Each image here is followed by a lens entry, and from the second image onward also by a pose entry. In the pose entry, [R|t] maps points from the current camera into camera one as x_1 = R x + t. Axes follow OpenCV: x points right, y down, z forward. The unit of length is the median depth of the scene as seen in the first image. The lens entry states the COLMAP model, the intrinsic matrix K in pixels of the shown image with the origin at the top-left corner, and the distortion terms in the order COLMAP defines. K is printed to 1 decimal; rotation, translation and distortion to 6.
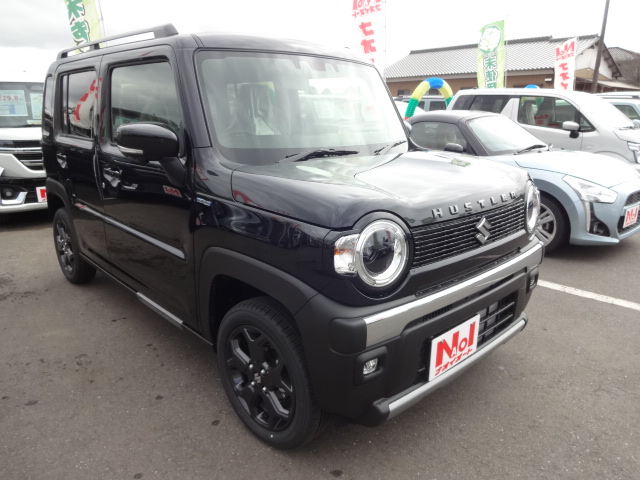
lens RADIAL K [[474.5, 0, 320.0], [0, 474.5, 240.0], [0, 0, 1]] dist [-0.003259, -0.007237]
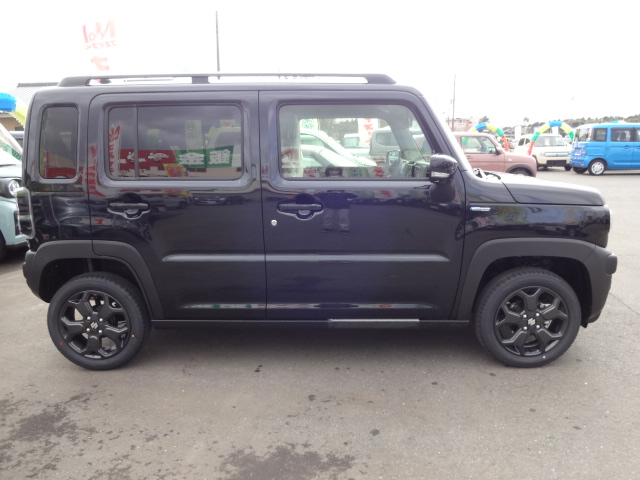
lens RADIAL K [[474.5, 0, 320.0], [0, 474.5, 240.0], [0, 0, 1]] dist [-0.003259, -0.007237]
pose [[0.715602, -0.164625, 0.678832, -1.151924], [0.211957, 0.977185, 0.013541, -0.083726], [-0.665573, 0.134193, 0.734169, 0.244762]]
